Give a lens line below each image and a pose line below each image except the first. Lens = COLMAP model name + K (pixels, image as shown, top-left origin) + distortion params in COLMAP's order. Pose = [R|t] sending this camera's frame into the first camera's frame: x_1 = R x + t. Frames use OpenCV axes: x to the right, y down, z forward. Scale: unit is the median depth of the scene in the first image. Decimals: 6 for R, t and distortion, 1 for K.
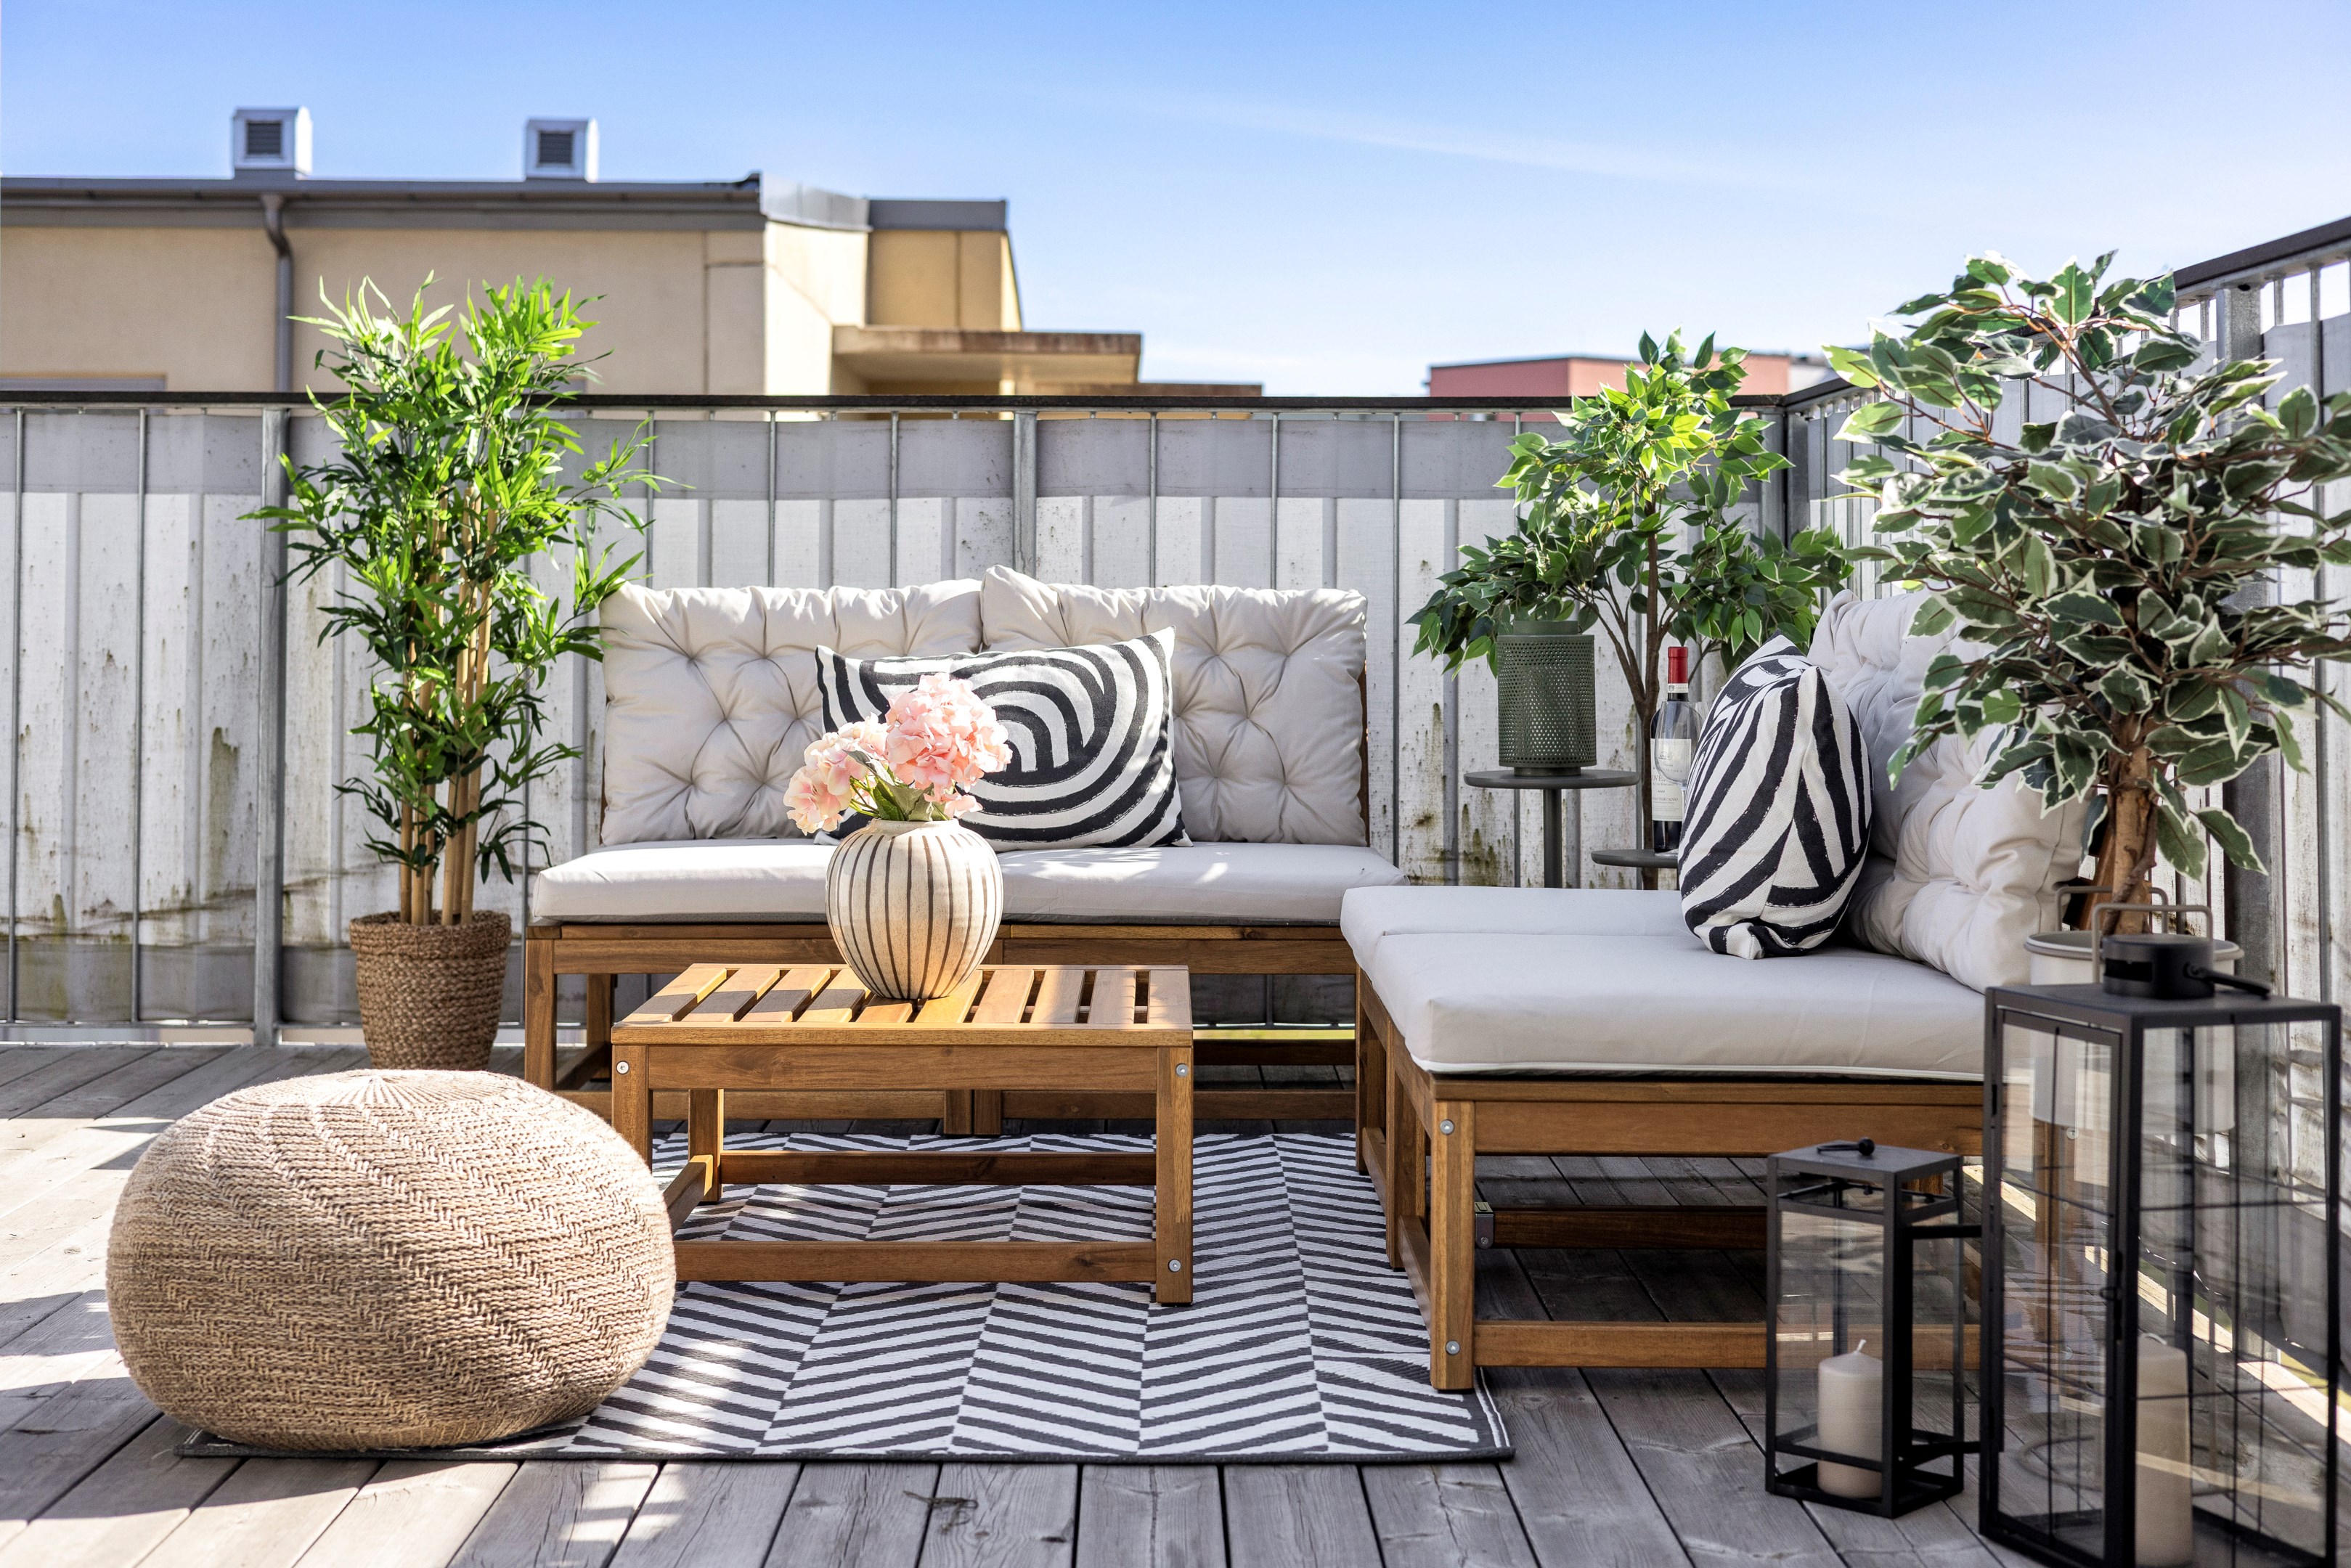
lens RADIAL K [[3345.3, 0, 1180.6], [0, 3345.3, 507.4], [0, 0, 1]] dist [0.002999, 0.084054]
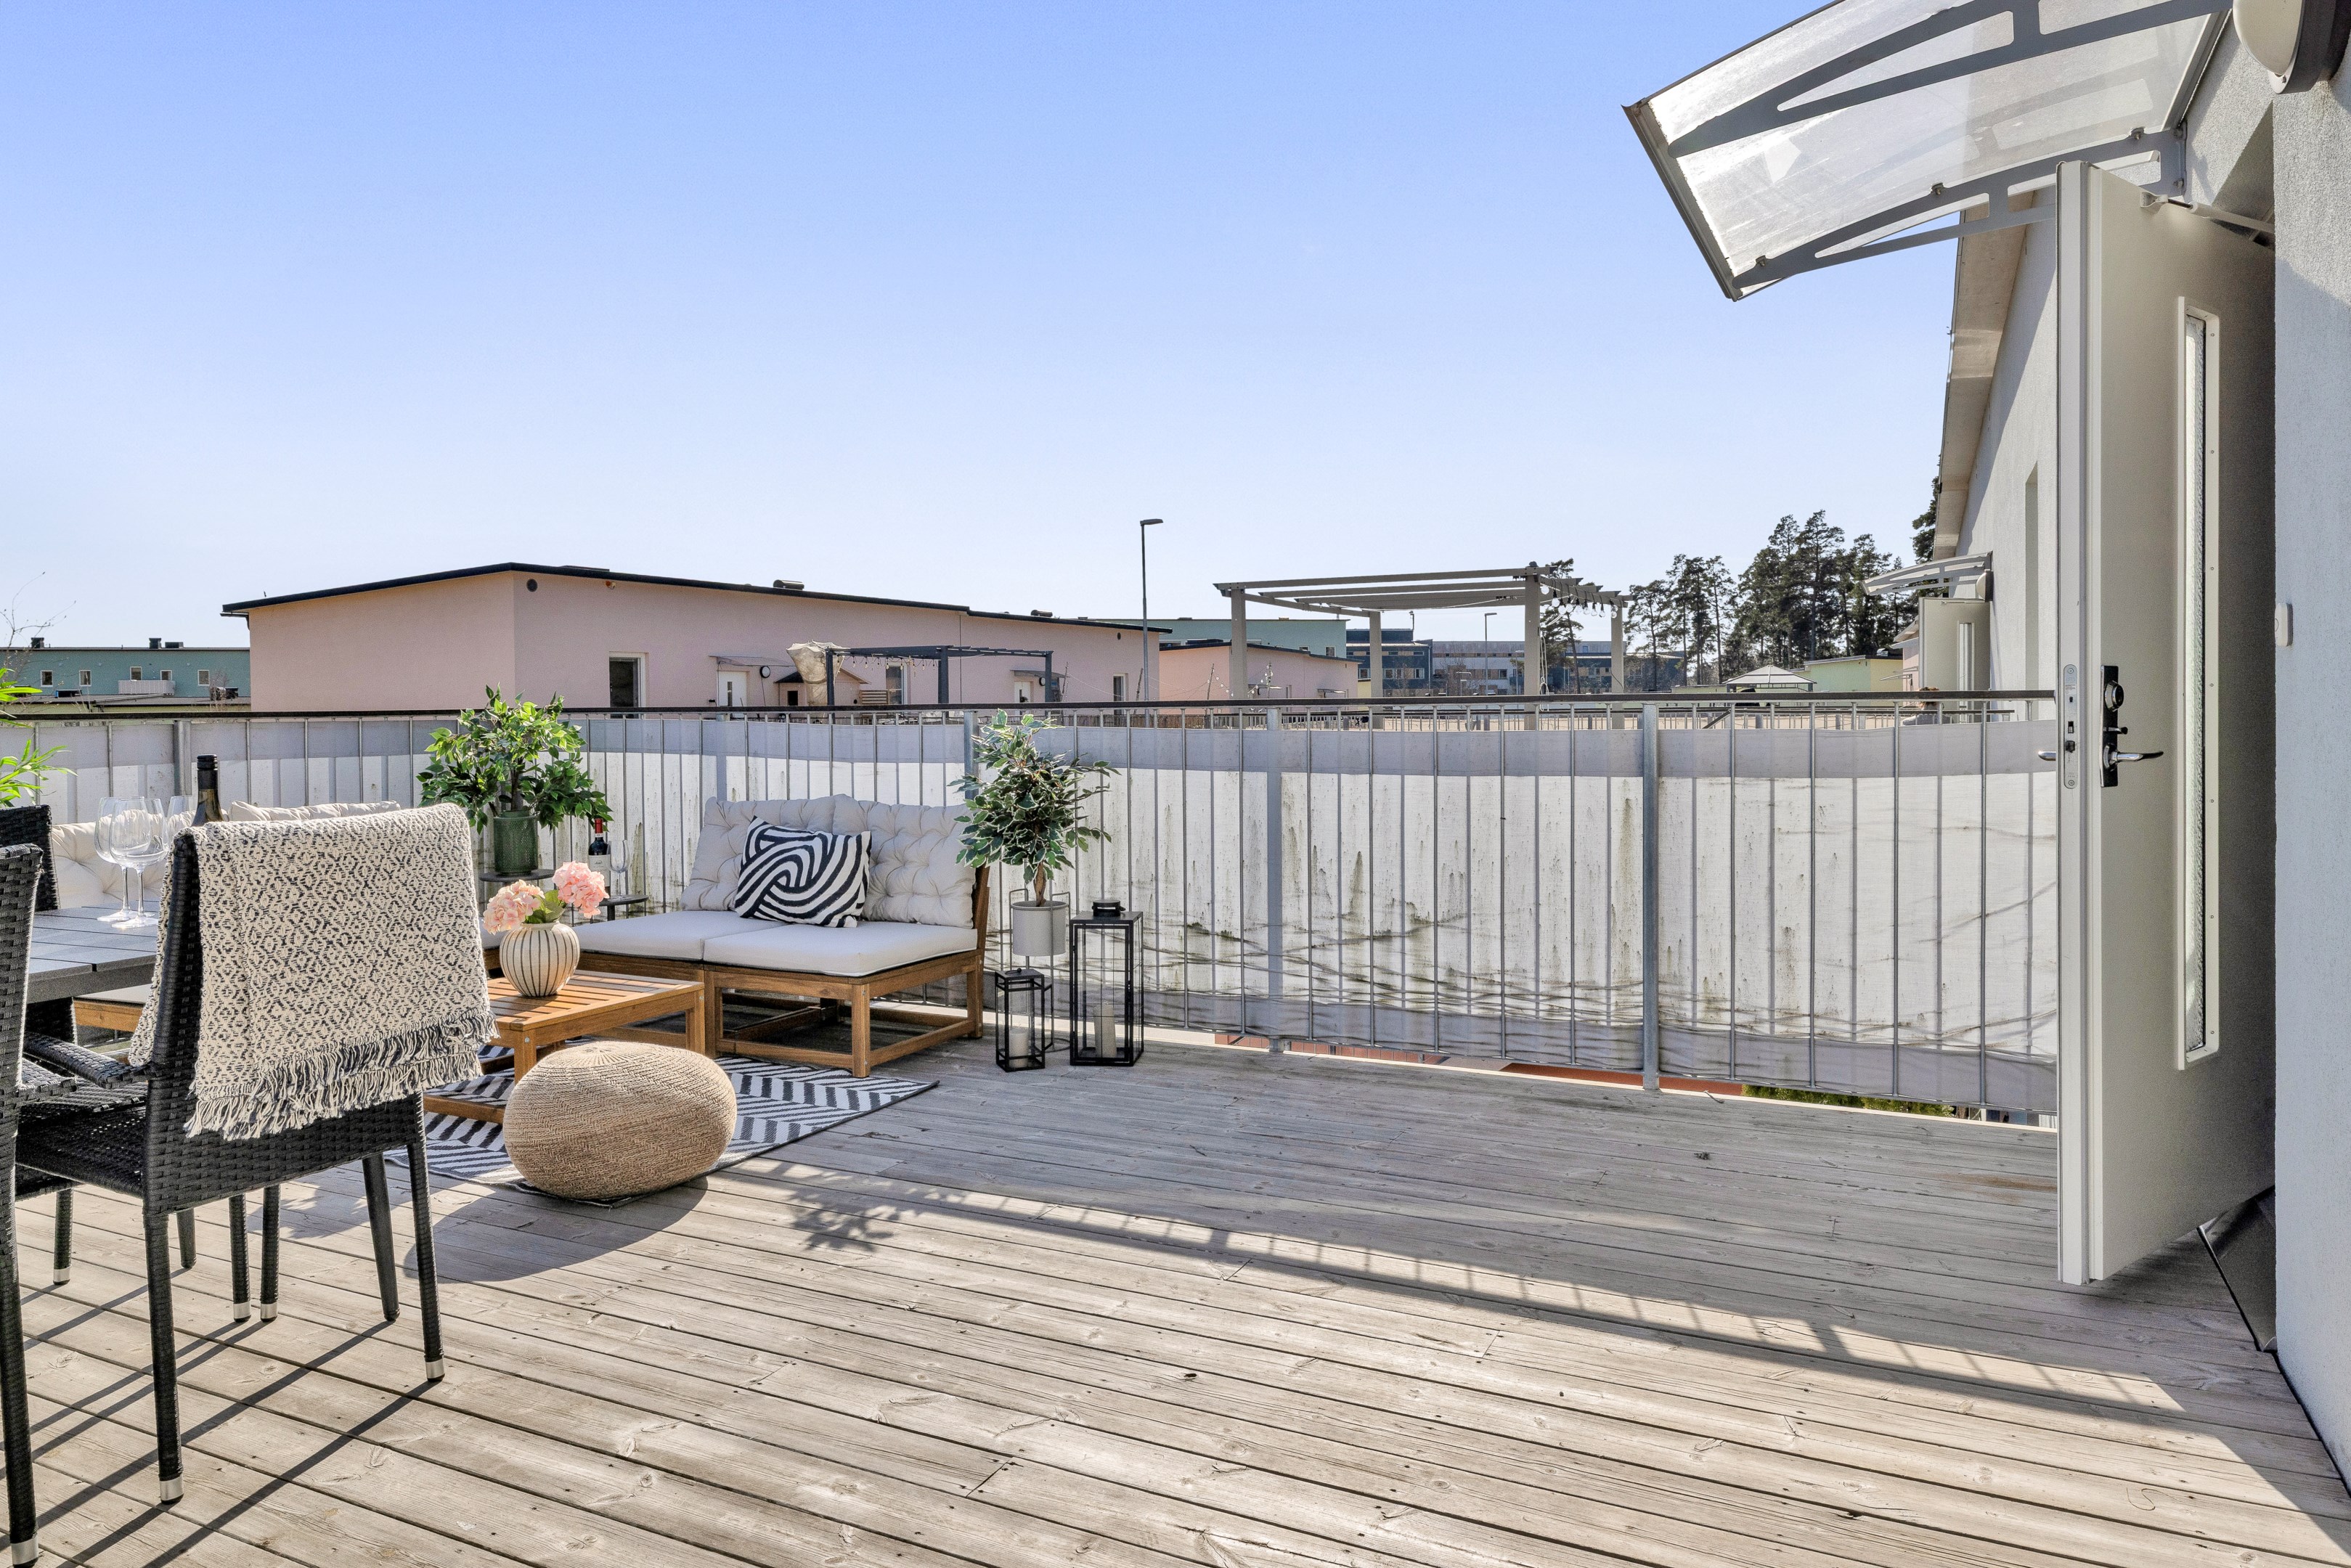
lens RADIAL K [[1481.7, 0, 1175.5], [0, 1481.7, 784.0], [0, 0, 1]] dist [0.003804, 0.001201]
pose [[0.463260, -0.055575, 0.884478, -0.624766], [-0.012880, 0.997504, 0.069423, -0.067046], [-0.886129, -0.043553, 0.461388, 0.076761]]
